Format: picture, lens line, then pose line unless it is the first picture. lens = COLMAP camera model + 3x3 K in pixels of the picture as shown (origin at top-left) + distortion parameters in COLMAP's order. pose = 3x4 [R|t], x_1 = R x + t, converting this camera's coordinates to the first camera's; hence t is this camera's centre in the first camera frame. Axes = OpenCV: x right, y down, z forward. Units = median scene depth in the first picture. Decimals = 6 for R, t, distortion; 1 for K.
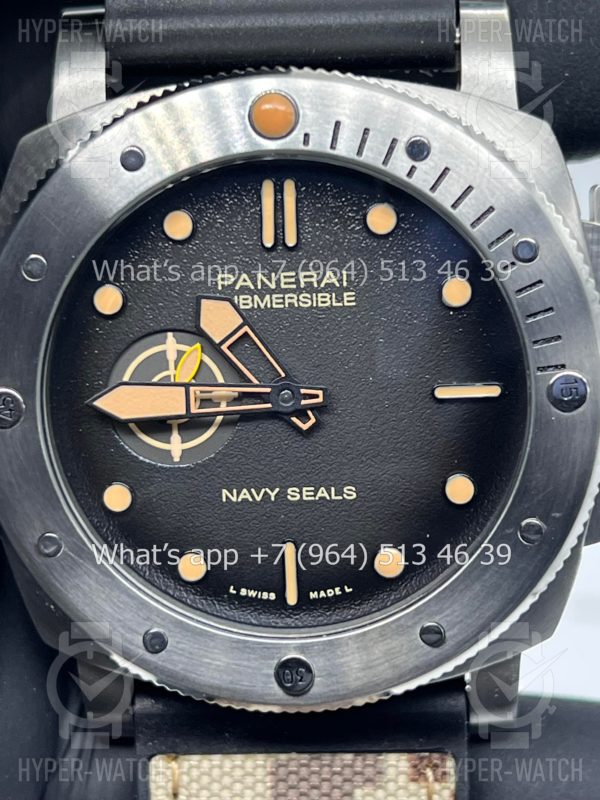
lens RADIAL K [[1571.2, 0, 300.0], [0, 1571.2, 400.0], [0, 0, 1]] dist [0.182634, -0.155726]
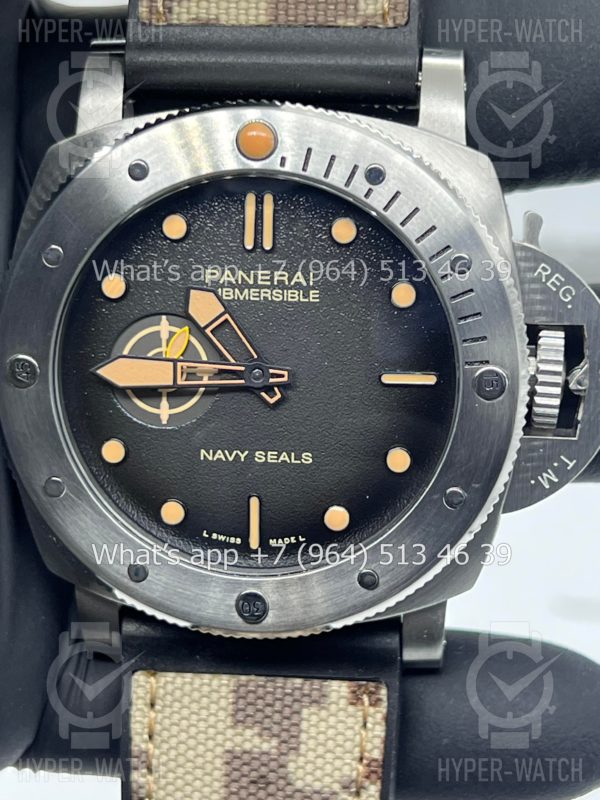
lens RADIAL K [[1571.2, 0, 300.0], [0, 1571.2, 400.0], [0, 0, 1]] dist [0.182634, -0.155726]
pose [[0.997986, 0.054986, -0.031637, 0.062362], [-0.054583, 0.998419, 0.013454, -0.000845], [0.032327, -0.011700, 0.999409, -0.193940]]
